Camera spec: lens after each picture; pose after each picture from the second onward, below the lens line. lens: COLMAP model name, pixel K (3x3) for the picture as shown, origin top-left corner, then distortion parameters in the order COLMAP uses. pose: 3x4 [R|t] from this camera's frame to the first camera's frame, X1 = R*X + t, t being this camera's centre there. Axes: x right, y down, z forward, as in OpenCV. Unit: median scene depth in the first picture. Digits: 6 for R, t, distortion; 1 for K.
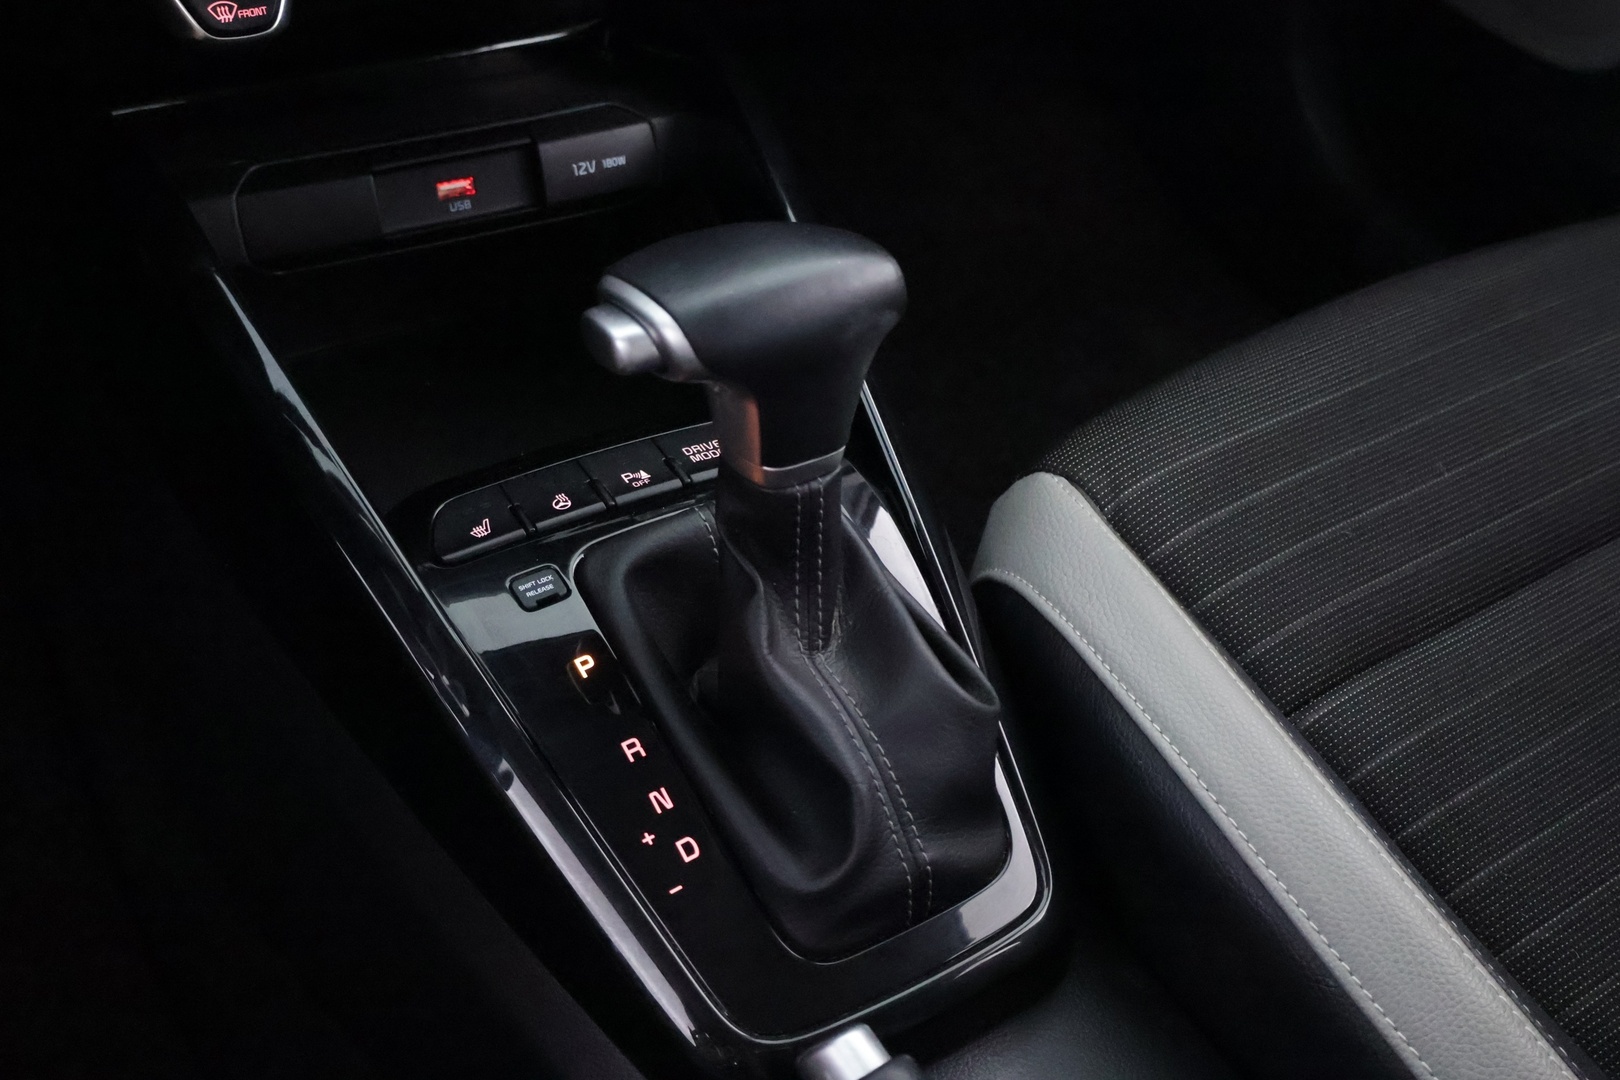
lens RADIAL K [[1843.3, 0, 810.0], [0, 1843.3, 540.0], [0, 0, 1]] dist [-0.021524, 0.020829]
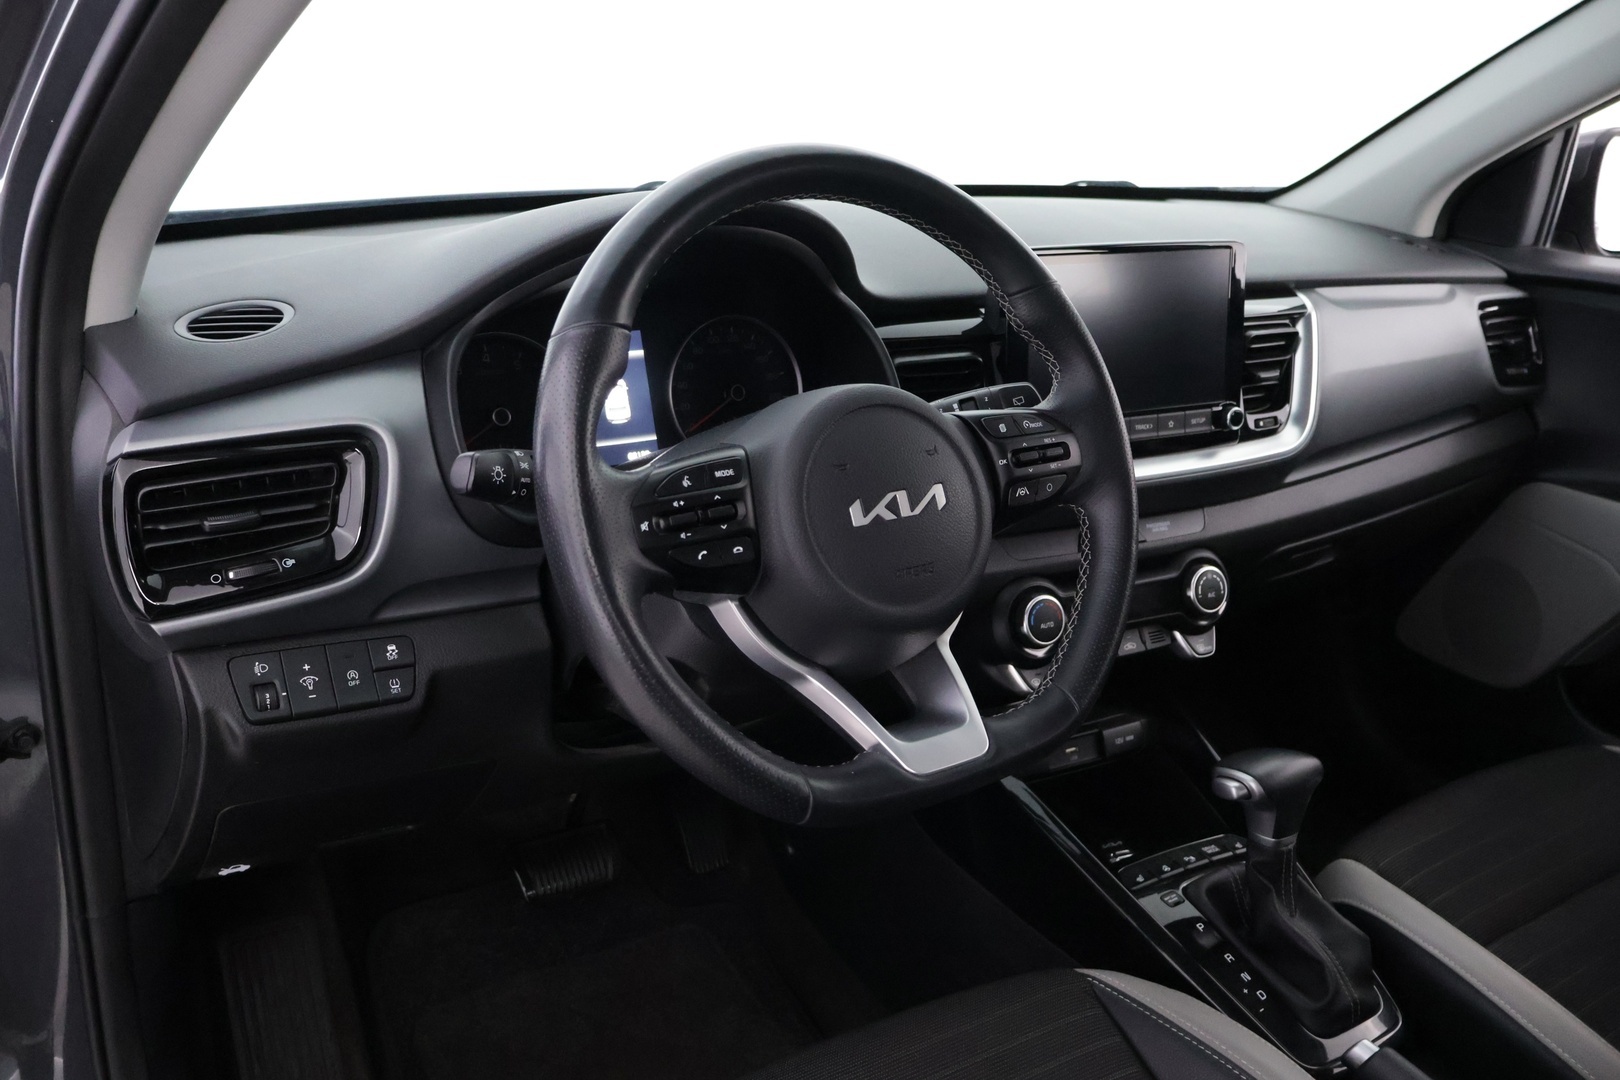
lens RADIAL K [[1380.8, 0, 810.0], [0, 1380.8, 540.0], [0, 0, 1]] dist [-0.004445, 0.000515]
pose [[0.998798, -0.043997, -0.021627, -0.553032], [0.032941, 0.928999, -0.368612, 0.237646], [0.036309, 0.367457, 0.929332, -0.907603]]
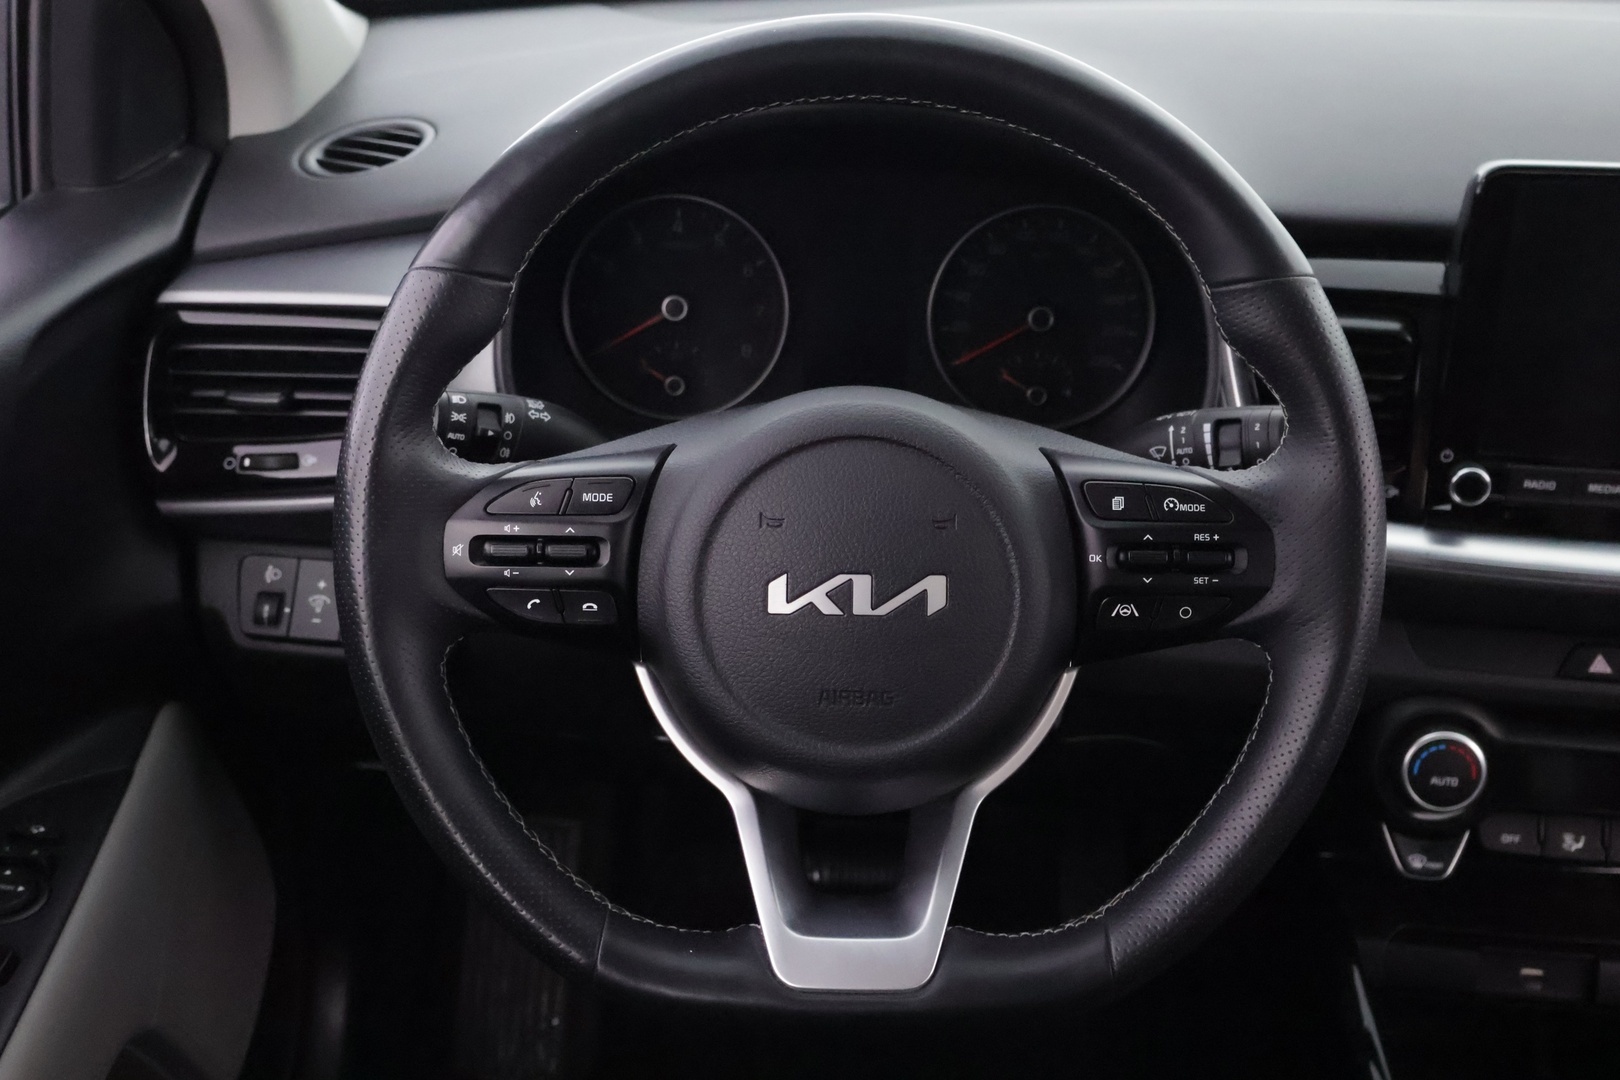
lens RADIAL K [[1843.3, 0, 810.0], [0, 1843.3, 540.0], [0, 0, 1]] dist [-0.021524, 0.020829]
pose [[0.810323, 0.202352, -0.549937, 0.088131], [-0.336137, 0.929241, -0.153375, -0.107034], [0.479988, 0.309137, 0.821003, -0.679746]]
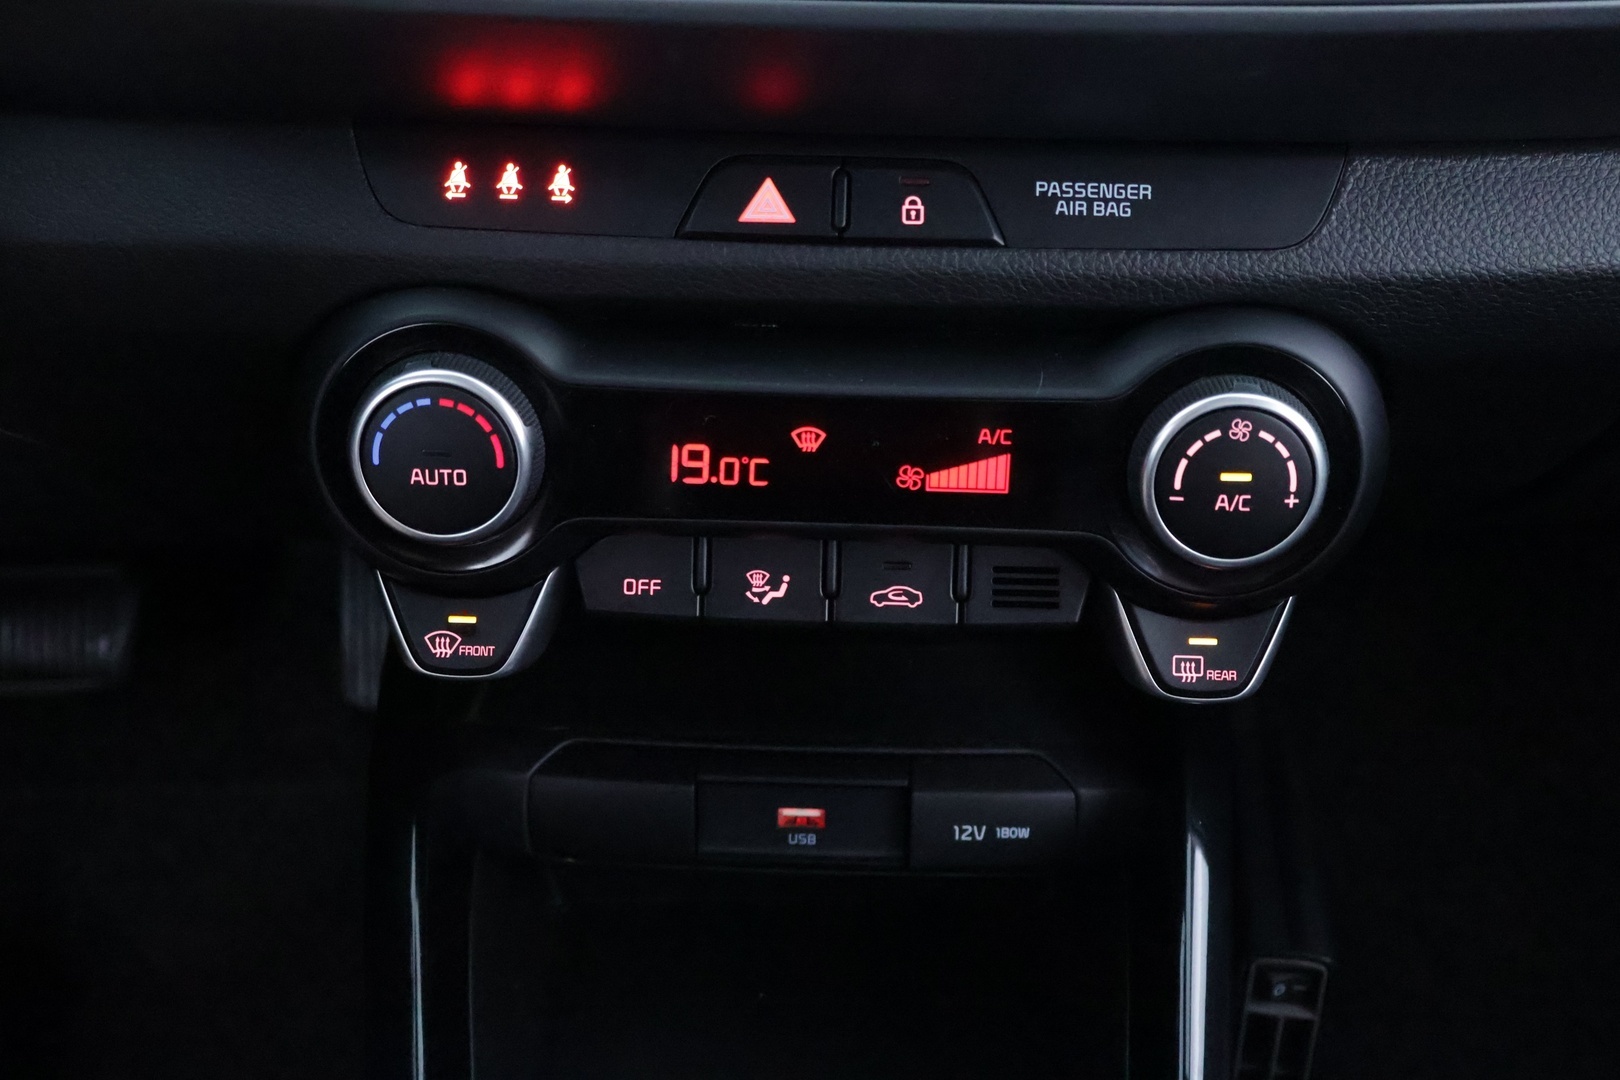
lens RADIAL K [[1805.1, 0, 810.0], [0, 1805.1, 540.0], [0, 0, 1]] dist [0.022053, 0.013079]
pose [[0.859565, 0.245862, -0.447994, 0.149211], [-0.284299, 0.958539, -0.019431, -0.333392], [0.424643, 0.144067, 0.893825, 0.327800]]
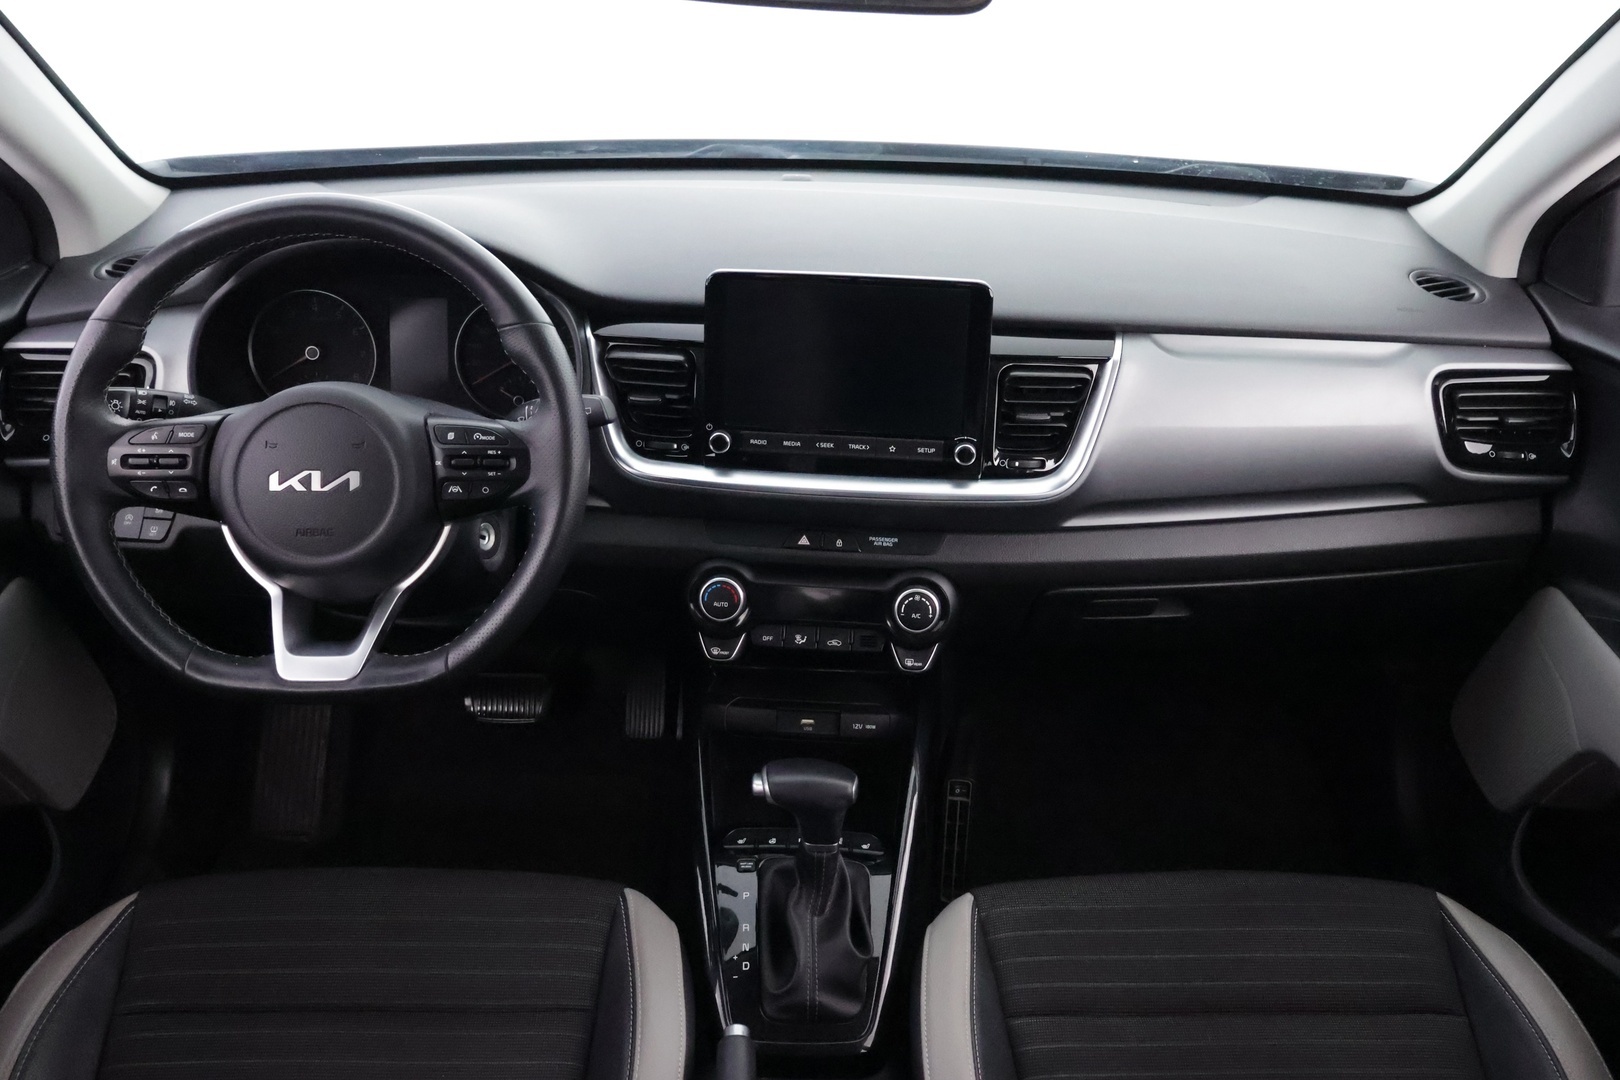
lens RADIAL K [[1380.8, 0, 810.0], [0, 1380.8, 540.0], [0, 0, 1]] dist [-0.004445, 0.000515]
pose [[0.846287, 0.180295, -0.501290, 0.869997], [-0.314623, 0.928506, -0.197203, -0.048977], [0.429896, 0.324608, 0.842508, -0.871424]]
